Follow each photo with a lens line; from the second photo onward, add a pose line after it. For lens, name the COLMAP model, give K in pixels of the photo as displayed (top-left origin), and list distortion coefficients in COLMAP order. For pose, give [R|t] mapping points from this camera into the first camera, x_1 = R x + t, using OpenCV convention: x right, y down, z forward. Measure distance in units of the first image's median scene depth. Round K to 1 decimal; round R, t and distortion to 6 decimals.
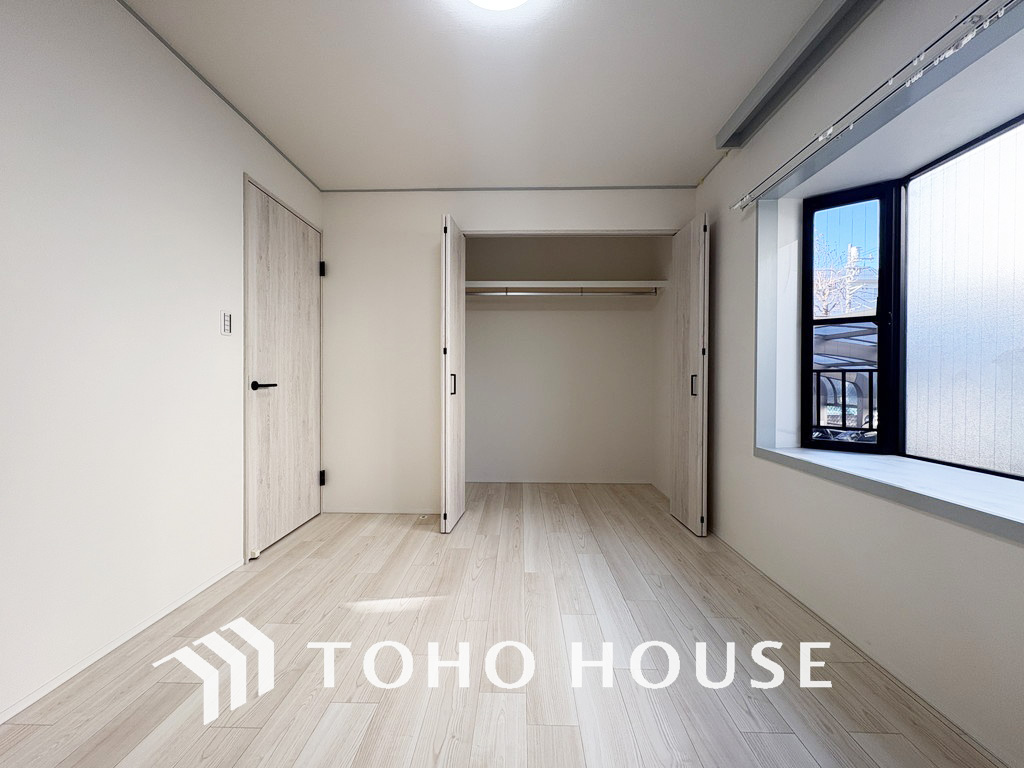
lens RADIAL K [[407.0, 0, 509.5], [0, 407.0, 383.6], [0, 0, 1]] dist [0.001078, -0.000042]
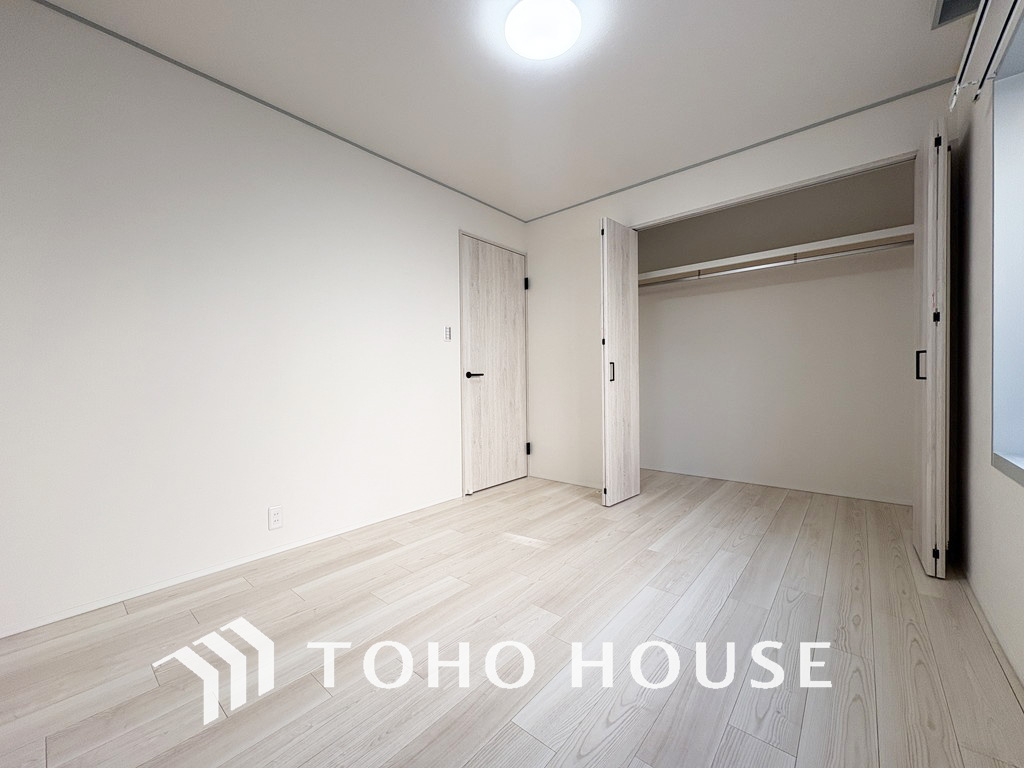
lens RADIAL K [[407.0, 0, 509.5], [0, 407.0, 383.6], [0, 0, 1]] dist [0.001078, -0.000042]
pose [[0.773714, -0.004603, -0.633519, 0.349024], [0.009511, 0.999945, 0.004350, 0.026991], [0.633464, -0.009391, 0.773715, -0.019521]]
